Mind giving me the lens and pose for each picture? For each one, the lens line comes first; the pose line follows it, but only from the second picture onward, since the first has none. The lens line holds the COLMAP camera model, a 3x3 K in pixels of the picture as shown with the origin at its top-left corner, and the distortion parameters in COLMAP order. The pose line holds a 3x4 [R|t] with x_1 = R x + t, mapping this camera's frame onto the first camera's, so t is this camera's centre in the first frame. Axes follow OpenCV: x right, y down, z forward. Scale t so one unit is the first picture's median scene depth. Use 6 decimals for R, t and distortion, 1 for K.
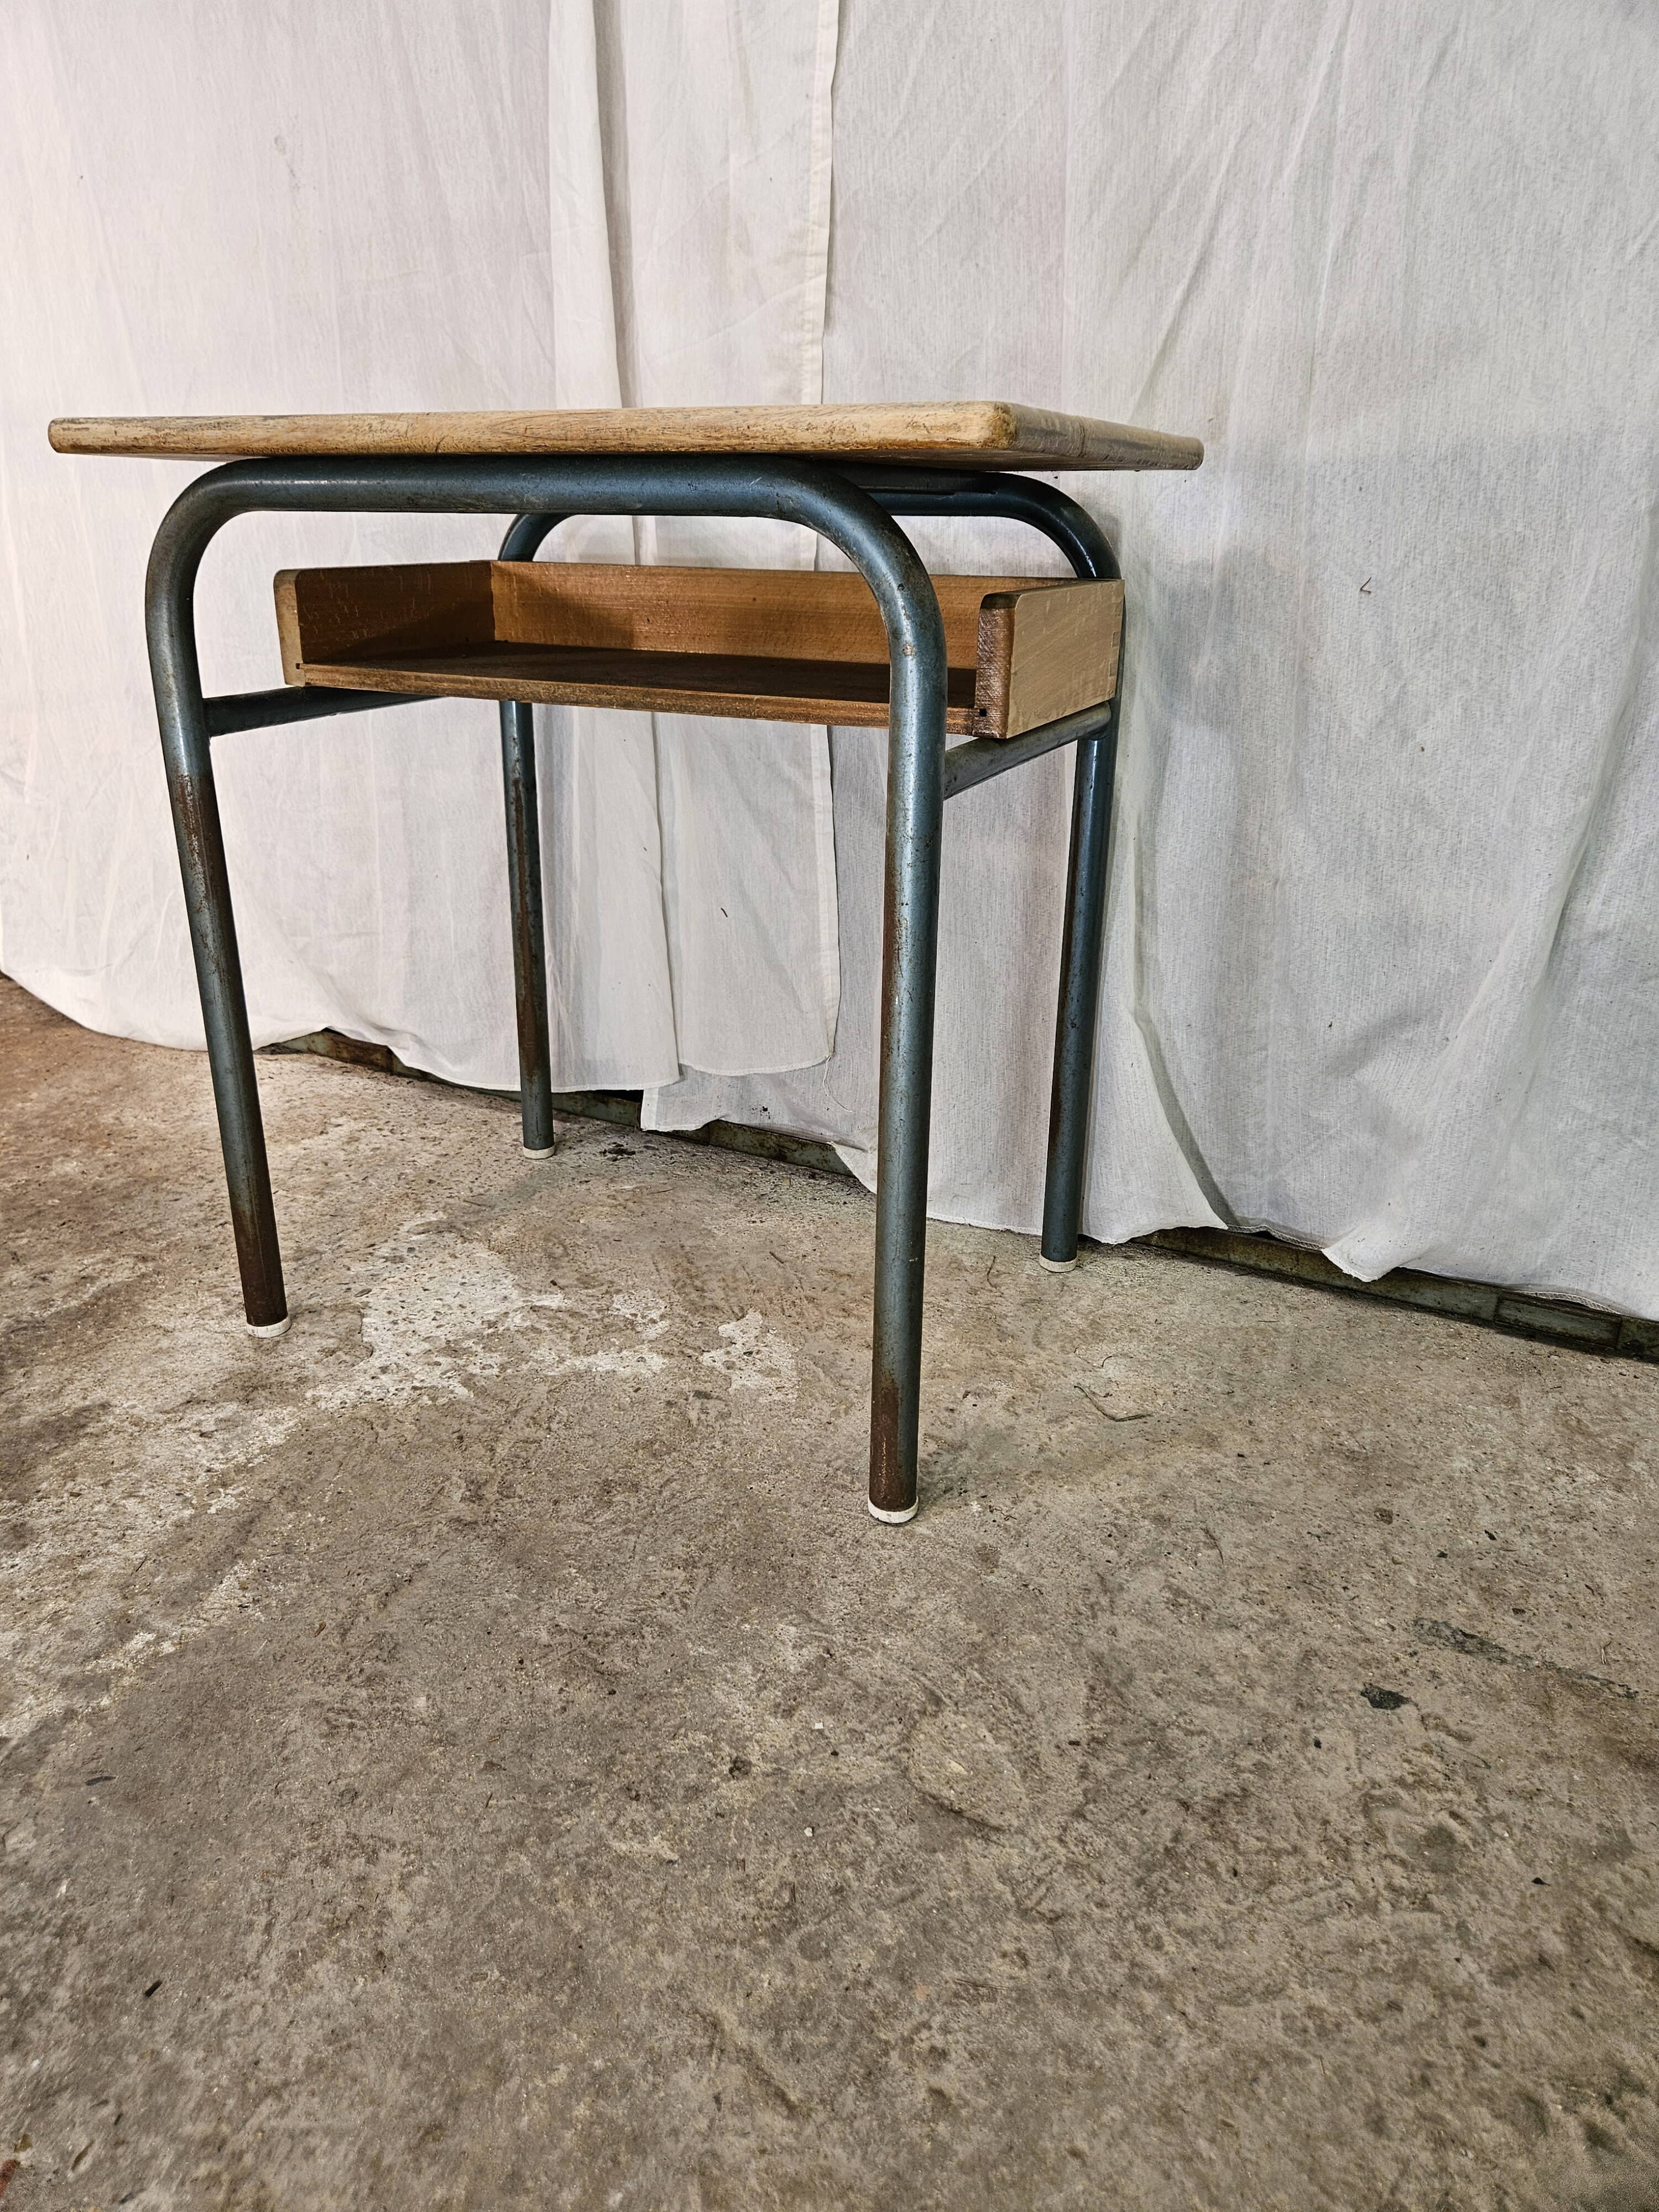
lens RADIAL K [[1488.8, 0, 784.1], [0, 1488.8, 1083.9], [0, 0, 1]] dist [0.067499, -0.057851]
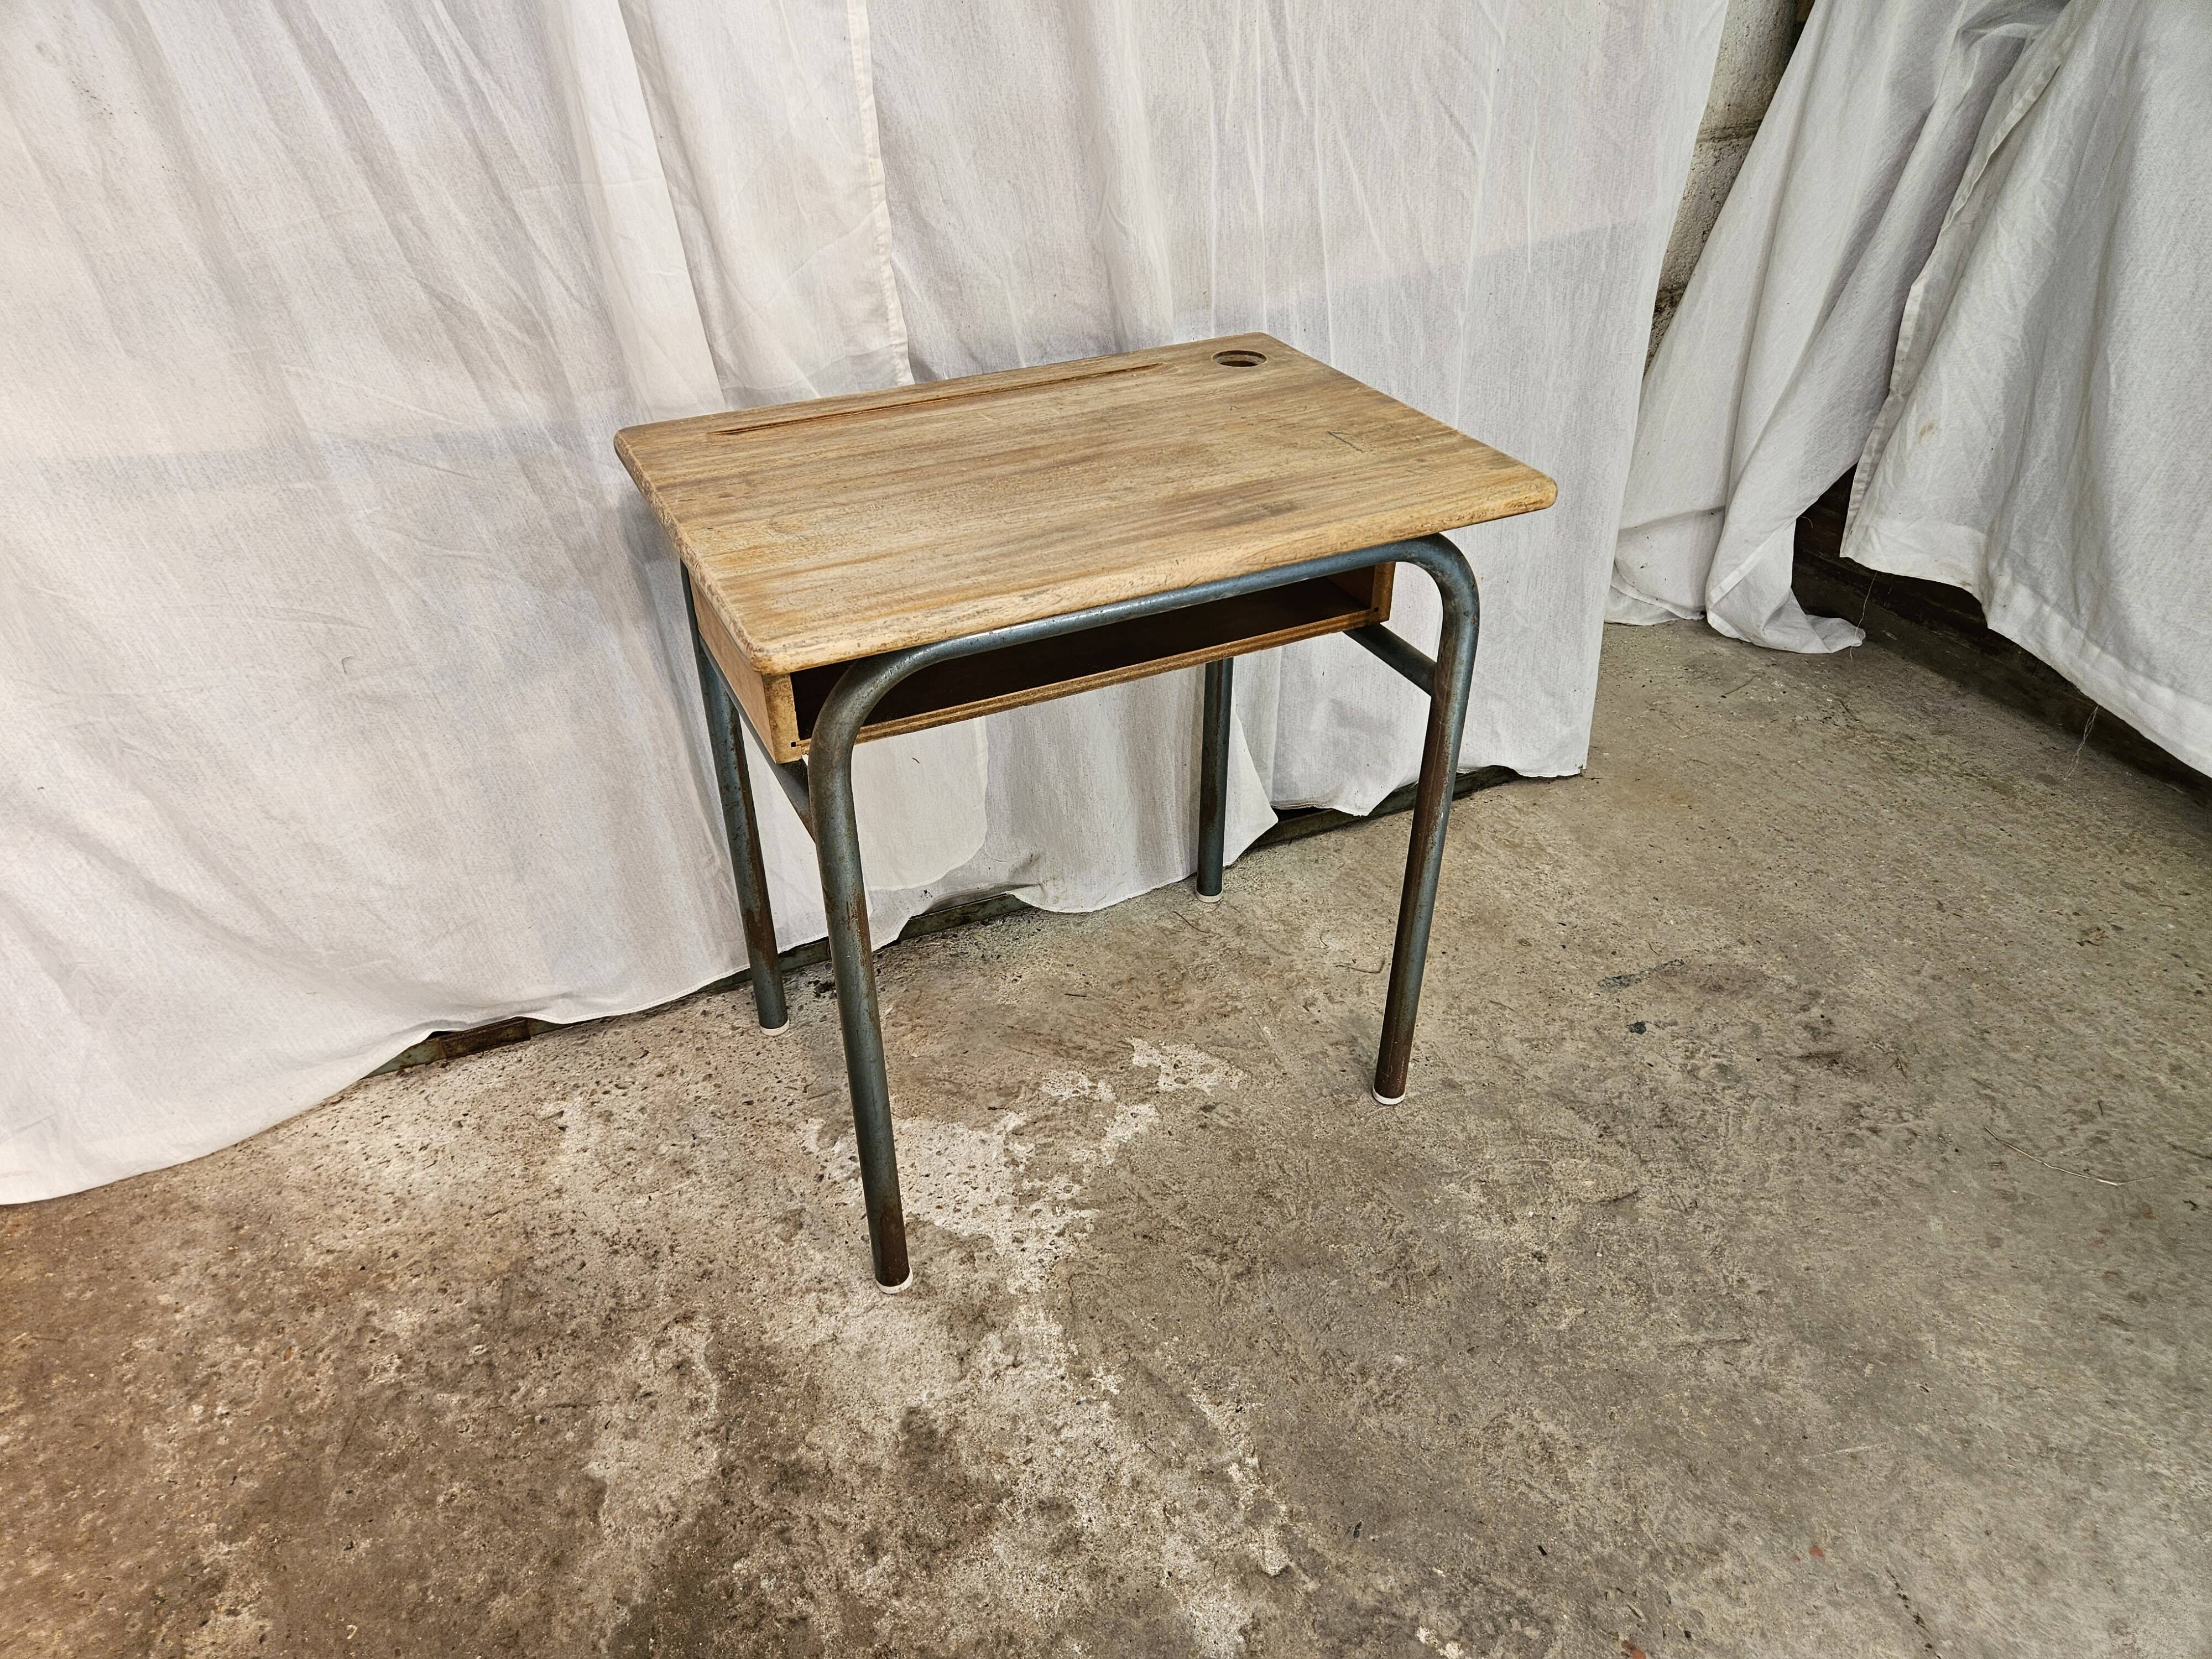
lens RADIAL K [[1488.8, 0, 1092.3], [0, 1488.8, 862.7], [0, 0, 1]] dist [0.067499, -0.057851]
pose [[0.625967, -0.459704, 0.629950, -0.905402], [0.291033, 0.887131, 0.358189, -0.529029], [-0.723509, -0.040878, 0.689104, 0.142191]]
